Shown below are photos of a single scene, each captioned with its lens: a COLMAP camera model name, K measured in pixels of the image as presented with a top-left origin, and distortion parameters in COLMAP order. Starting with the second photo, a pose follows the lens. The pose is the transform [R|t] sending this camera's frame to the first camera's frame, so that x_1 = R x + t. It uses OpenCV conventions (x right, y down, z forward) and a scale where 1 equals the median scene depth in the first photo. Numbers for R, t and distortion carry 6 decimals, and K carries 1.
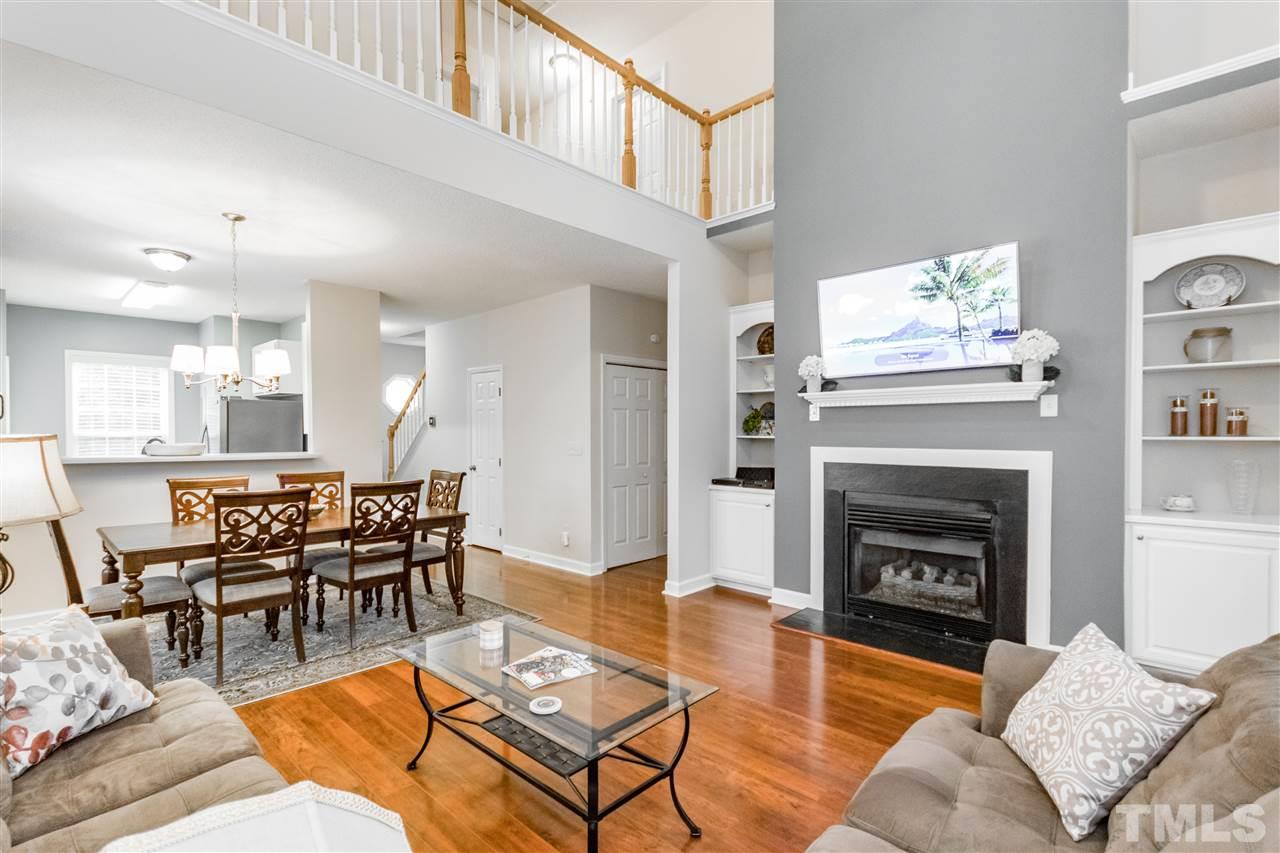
lens RADIAL K [[592.2, 0, 638.1], [0, 592.2, 438.7], [0, 0, 1]] dist [0.004356, 0.001653]
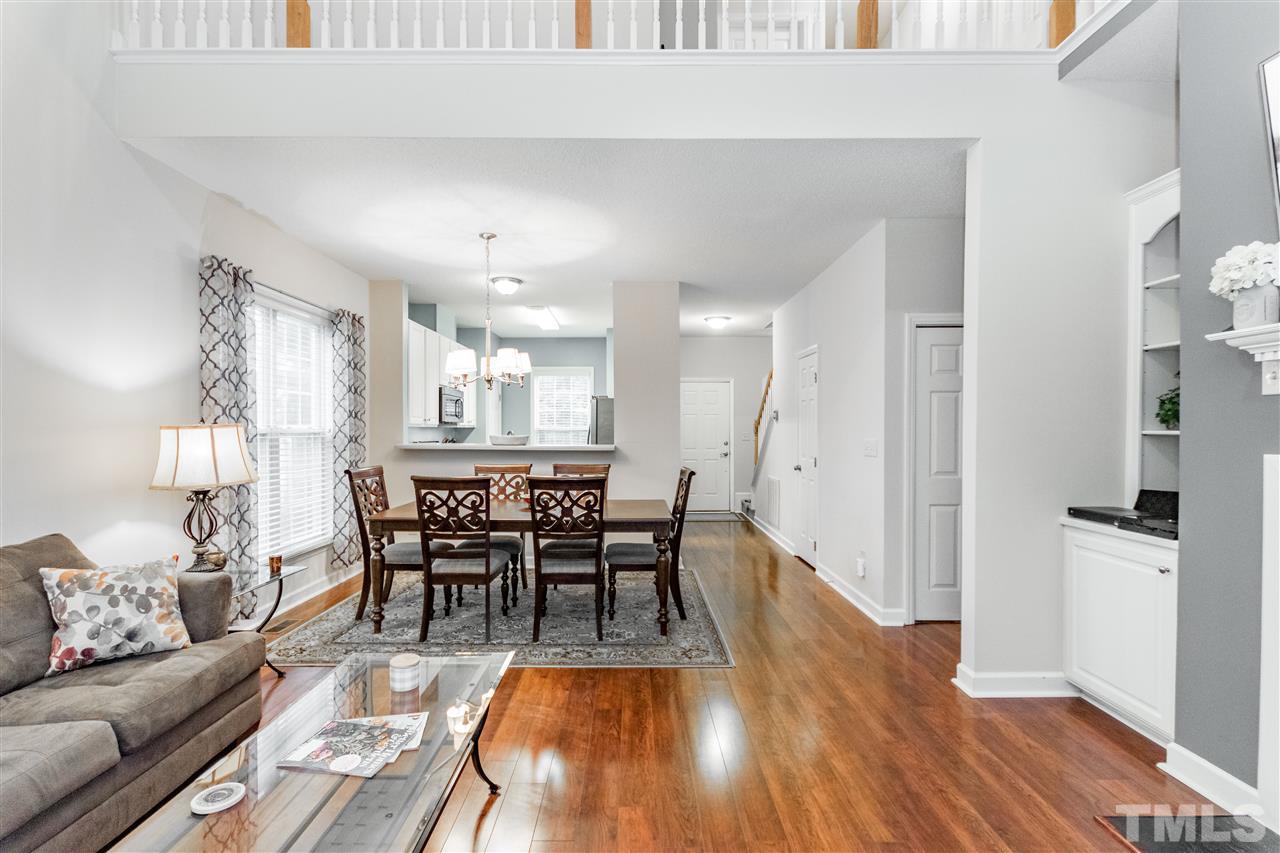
lens RADIAL K [[592.2, 0, 638.1], [0, 592.2, 438.7], [0, 0, 1]] dist [0.004356, 0.001653]
pose [[0.685564, 0.012090, -0.727912, 0.296874], [-0.009048, 0.999926, 0.008086, 0.003324], [0.727956, 0.001042, 0.685623, 0.368432]]
